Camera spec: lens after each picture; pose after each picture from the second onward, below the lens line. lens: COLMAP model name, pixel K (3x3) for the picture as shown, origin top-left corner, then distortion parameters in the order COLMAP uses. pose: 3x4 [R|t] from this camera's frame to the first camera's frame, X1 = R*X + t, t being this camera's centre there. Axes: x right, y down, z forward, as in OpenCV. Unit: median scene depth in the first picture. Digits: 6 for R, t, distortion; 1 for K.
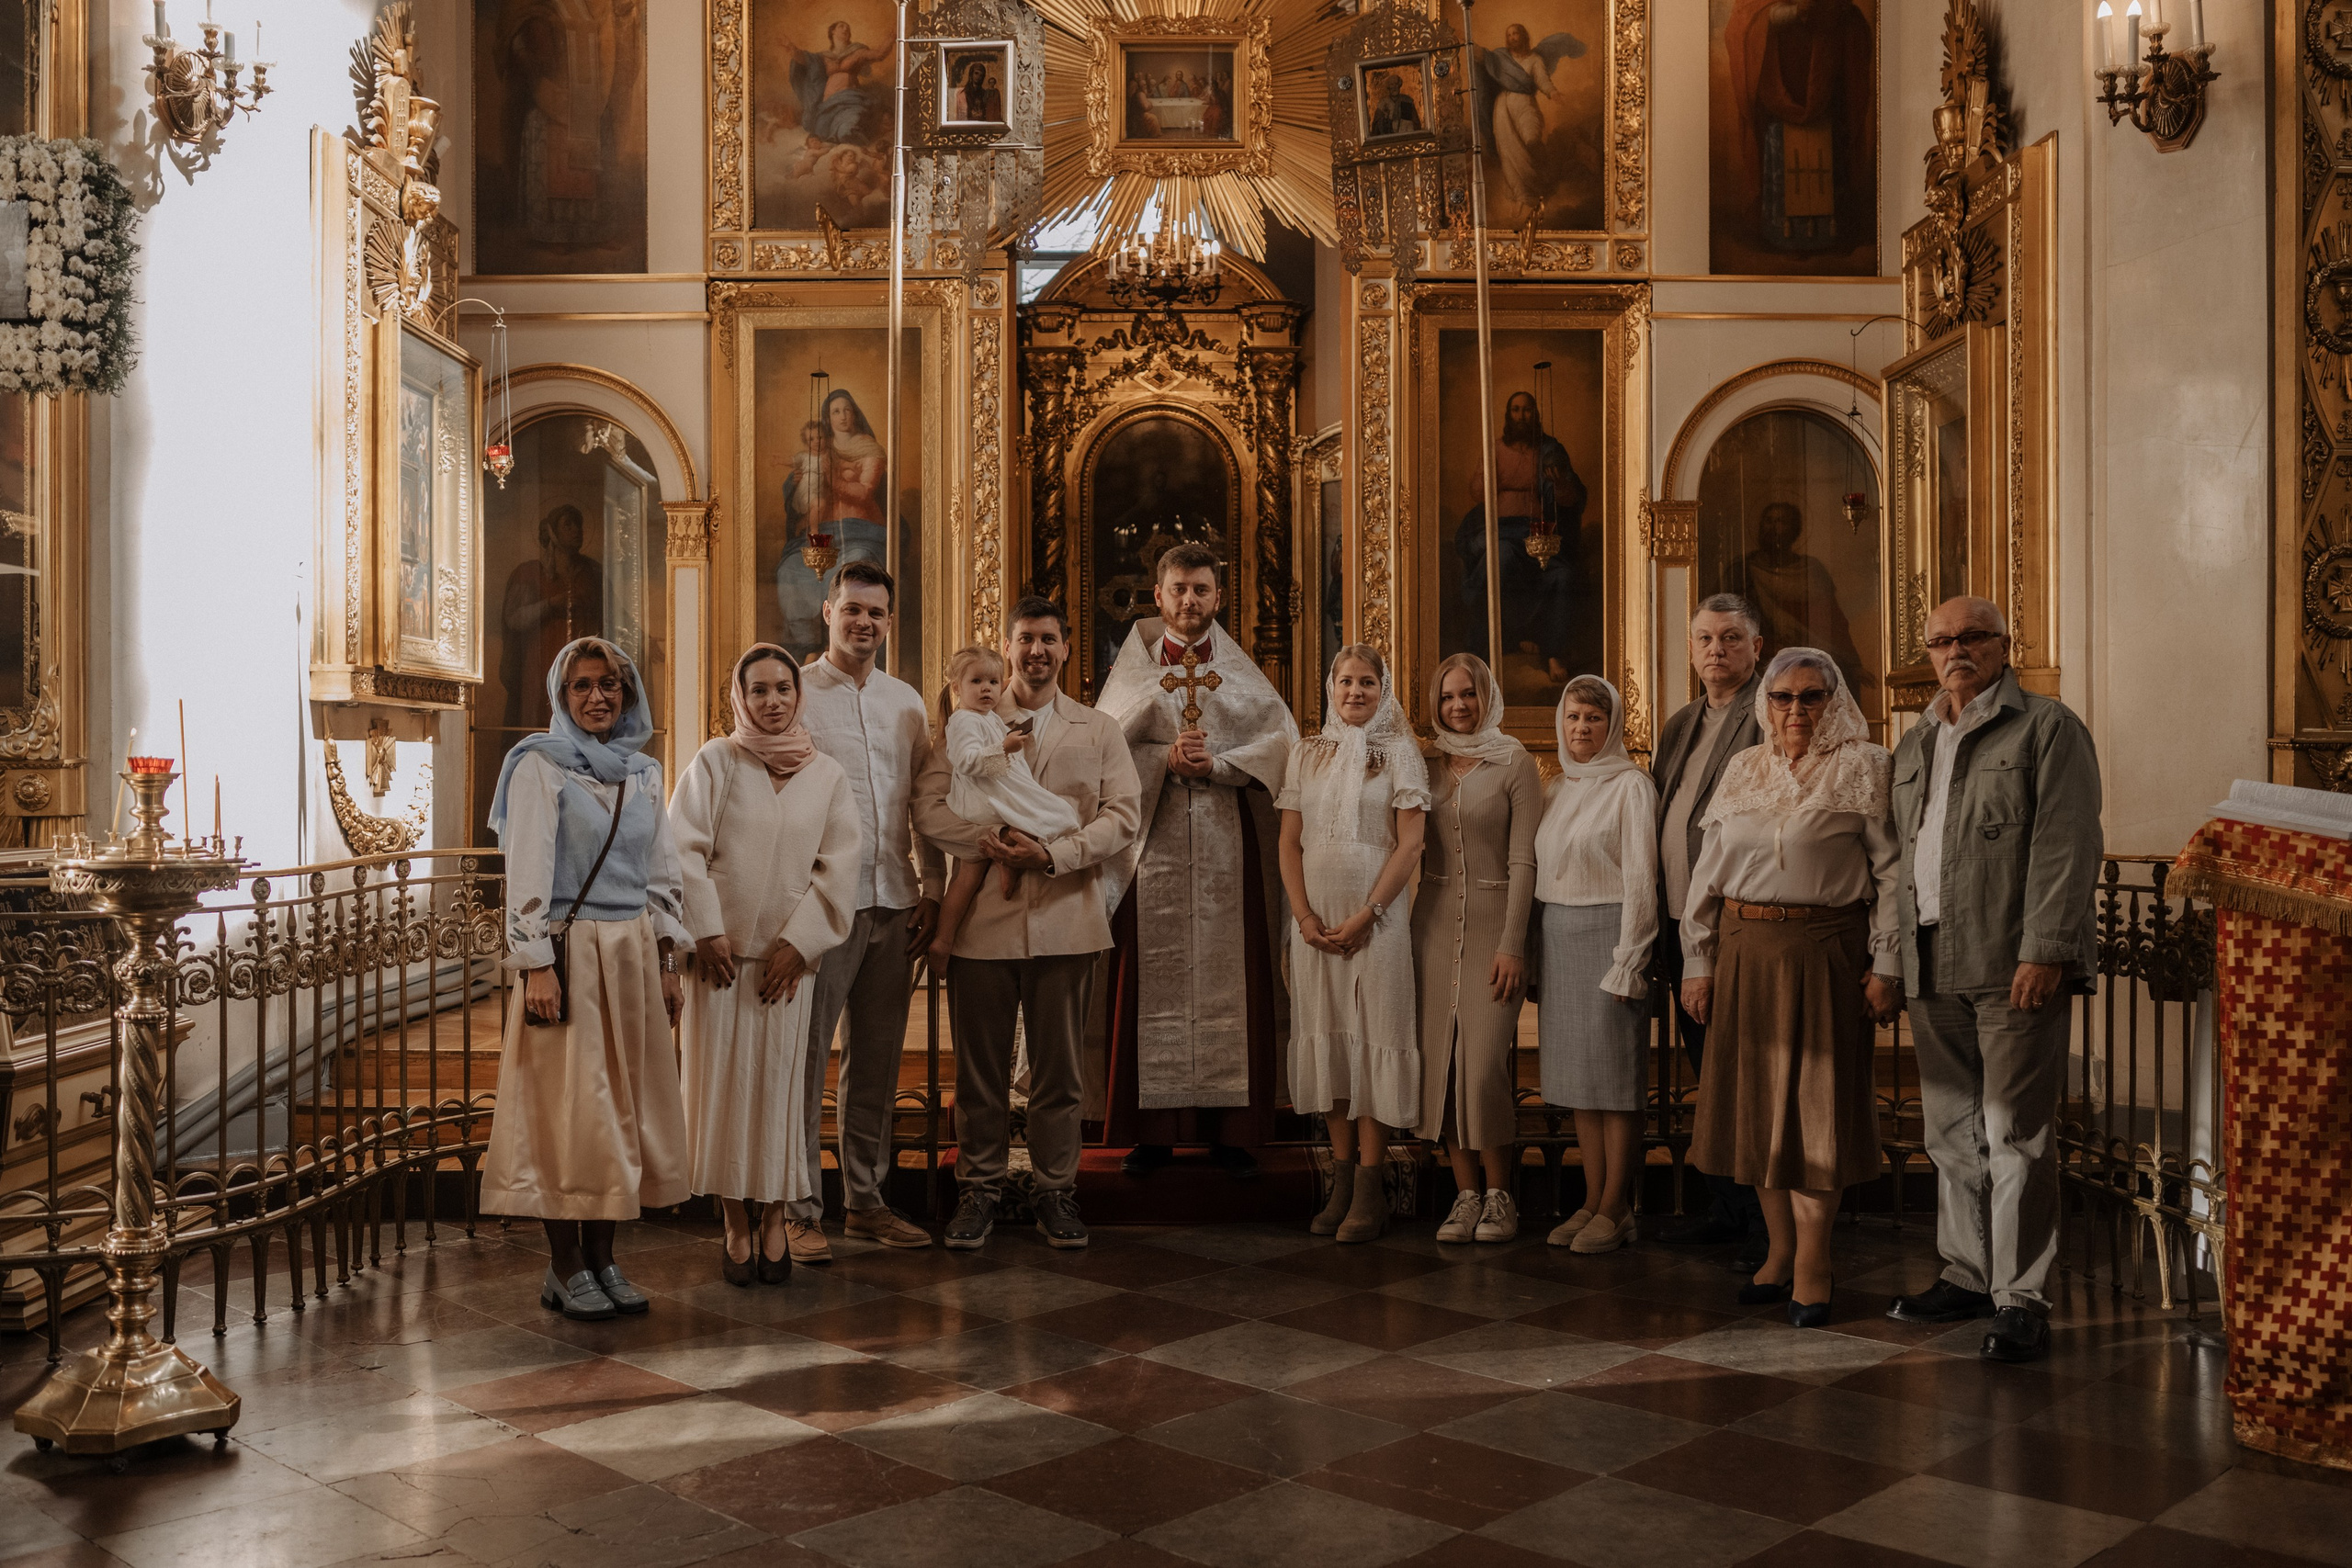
lens RADIAL K [[2204.5, 0, 1172.3], [0, 2204.5, 790.6], [0, 0, 1]] dist [-0.014430, 0.000000]
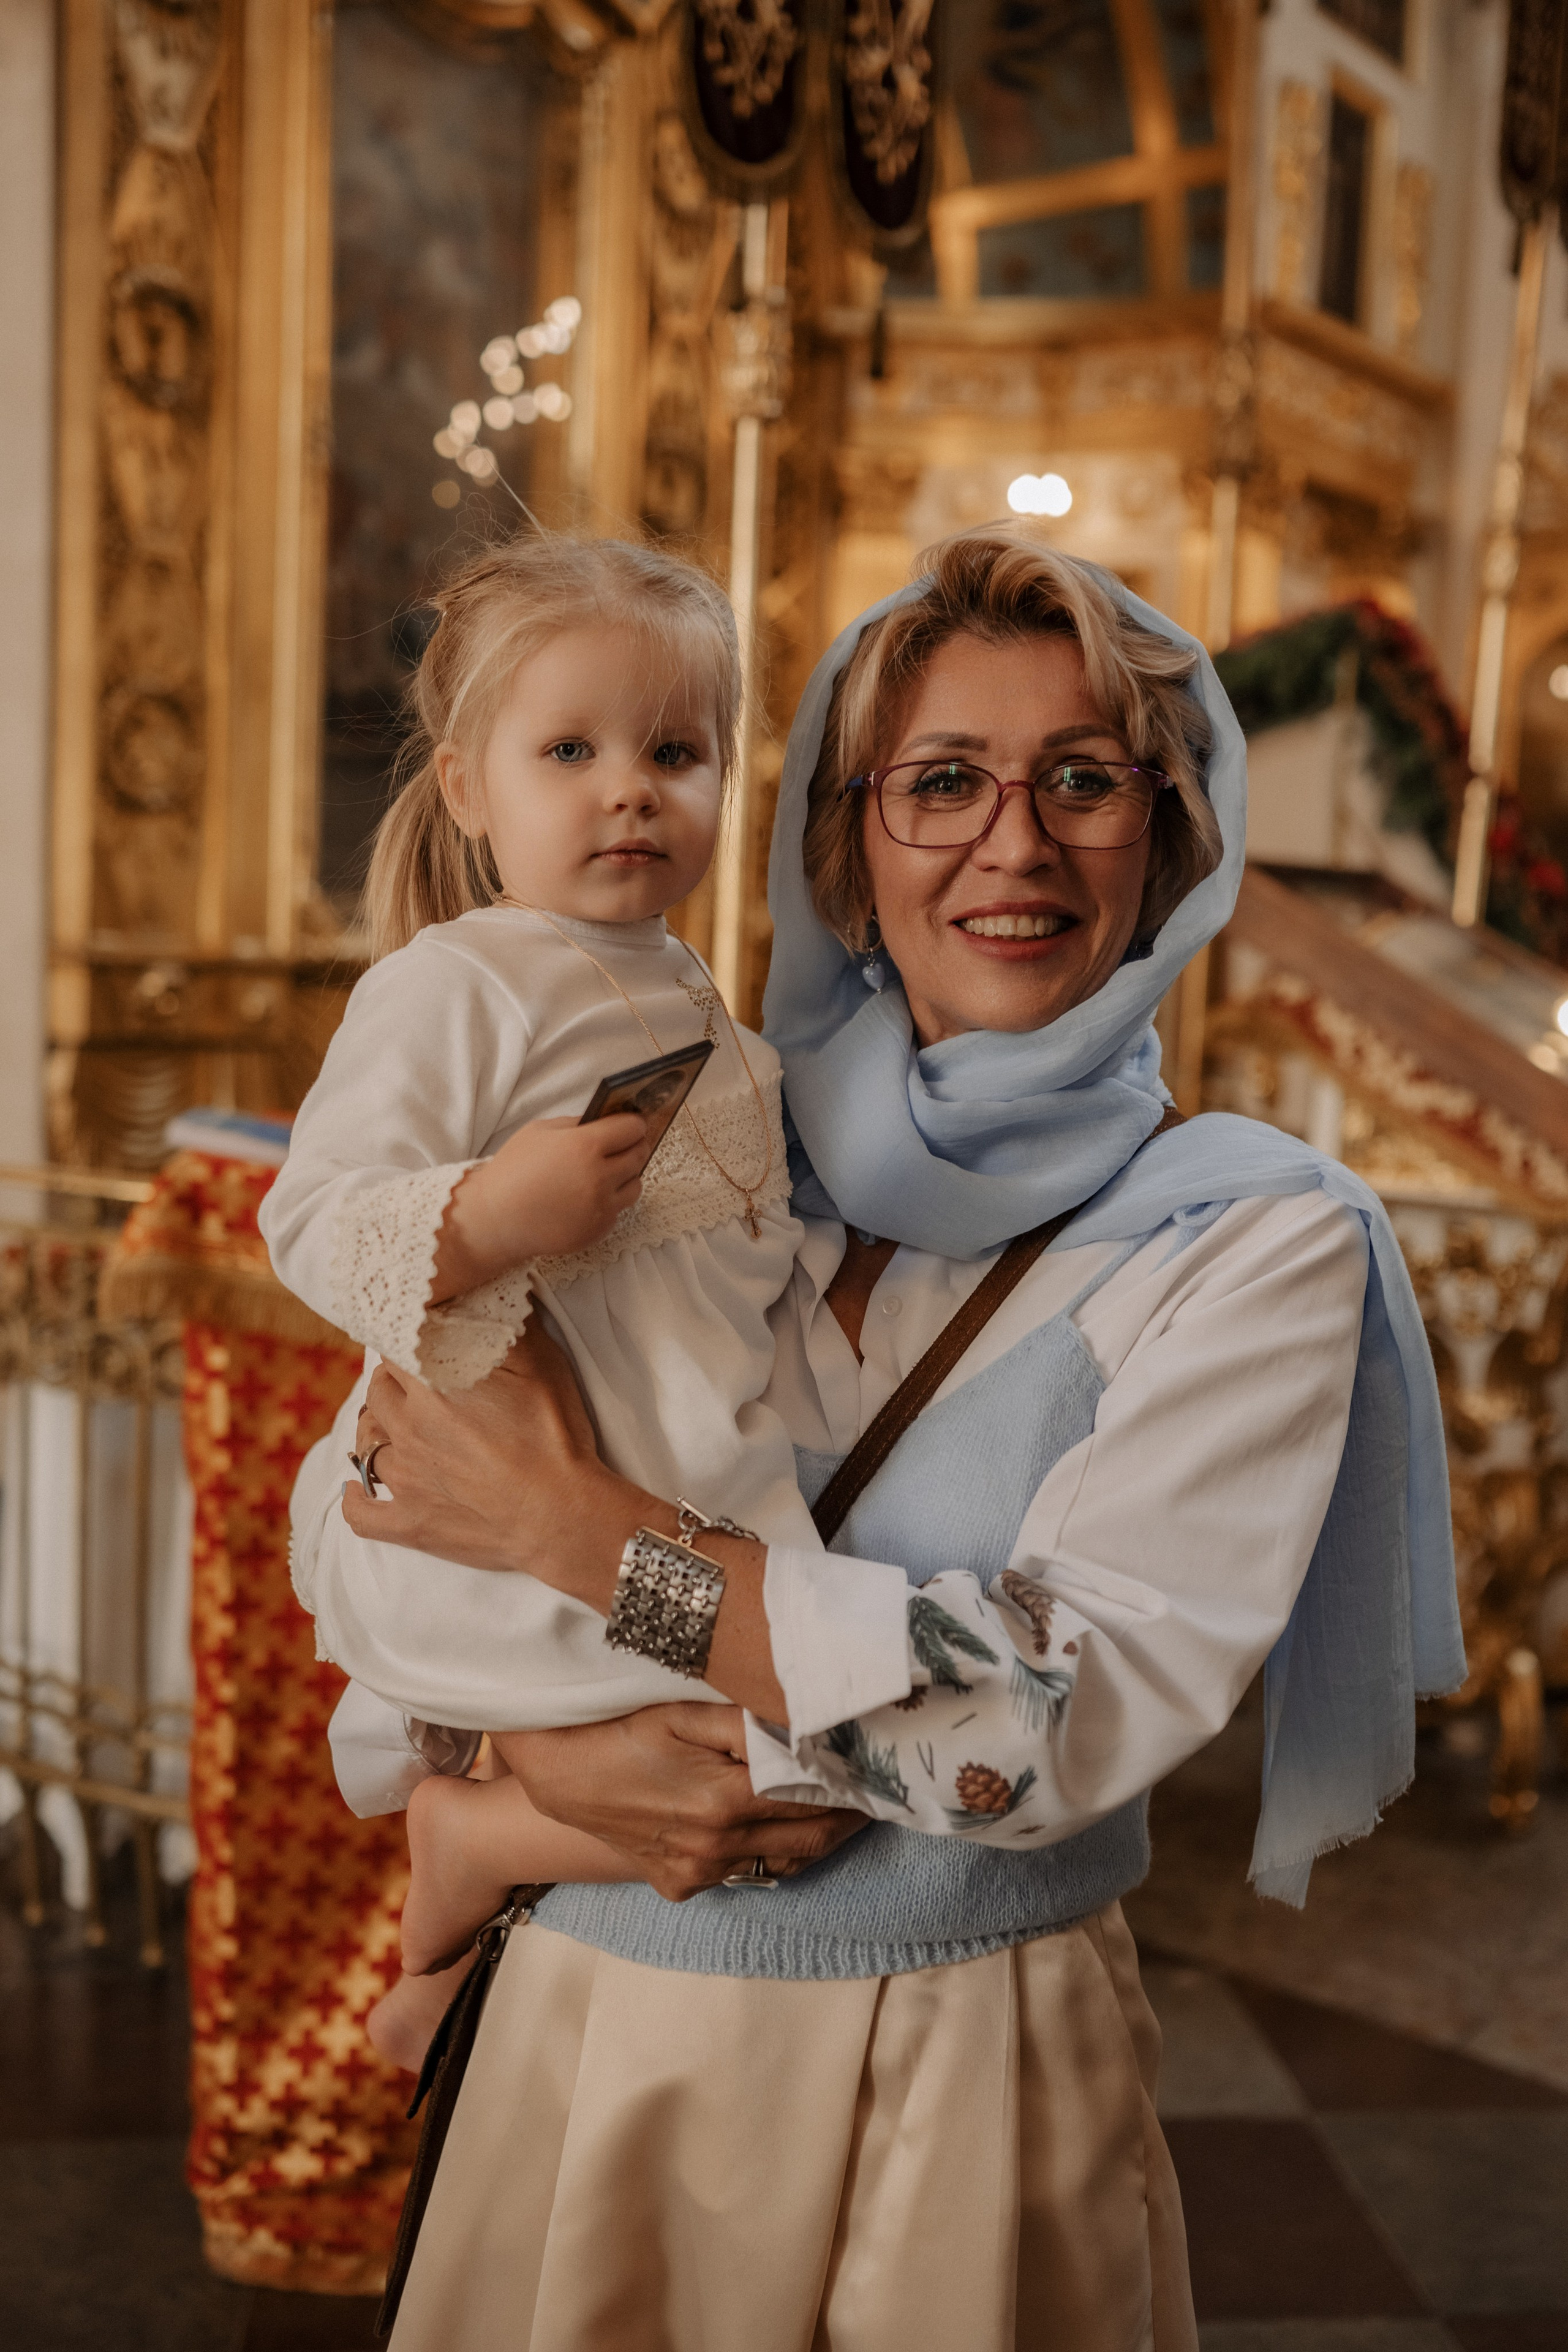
lens RADIAL K [[2204.7, 0, 802.5], [0, 2204.7, 1163.8], [0, 0, 1]] dist [-0.014430, 0.000000]
pose [[0.635447, -0.043912, 0.770895, 0.165925], [-0.032481, 0.995978, 0.083507, -0.033674], [-0.771461, -0.078104, 0.631465, 0.563967]]
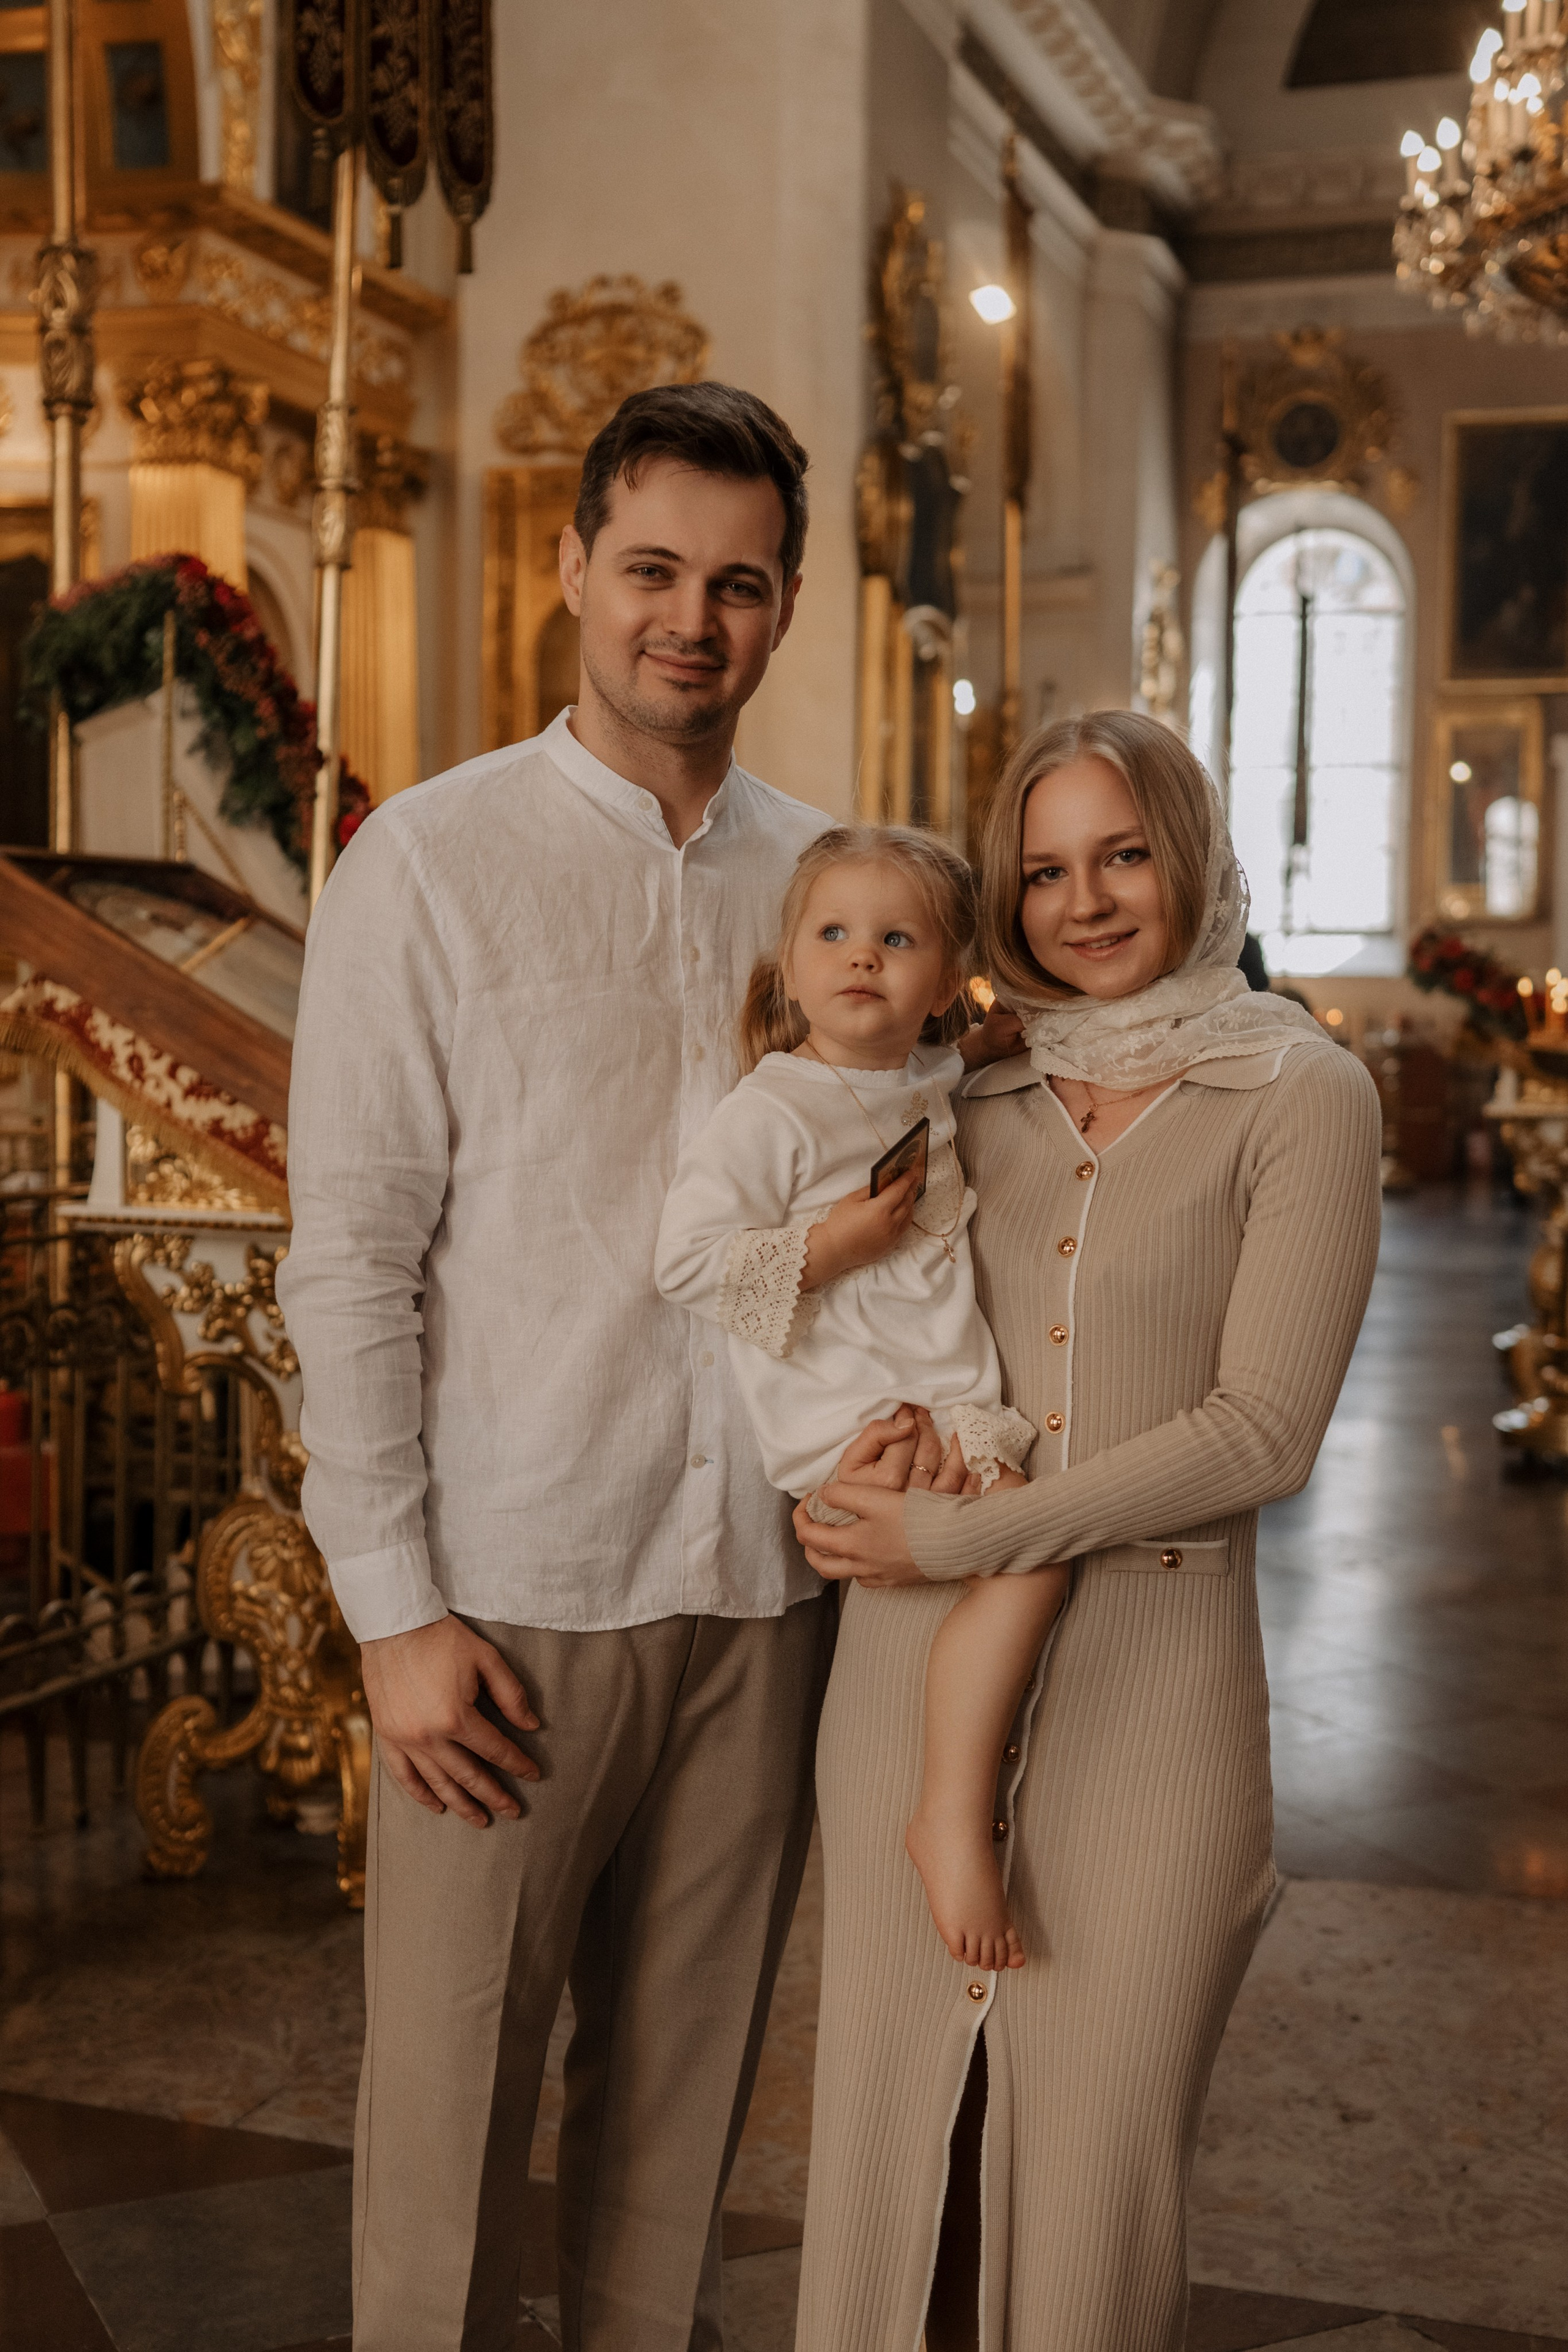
lens RADIAL K [[2744.7, 0, 777.0], [0, 2744.7, 1169.1], [0, 0, 1]] dist [-0.005586, 0.000000]
pose [[0.321498, -0.047756, 0.945705, 0.124800], [-0.005091, 0.998626, 0.052159, -0.027141], [-0.946897, -0.021583, 0.320813, 0.413655]]
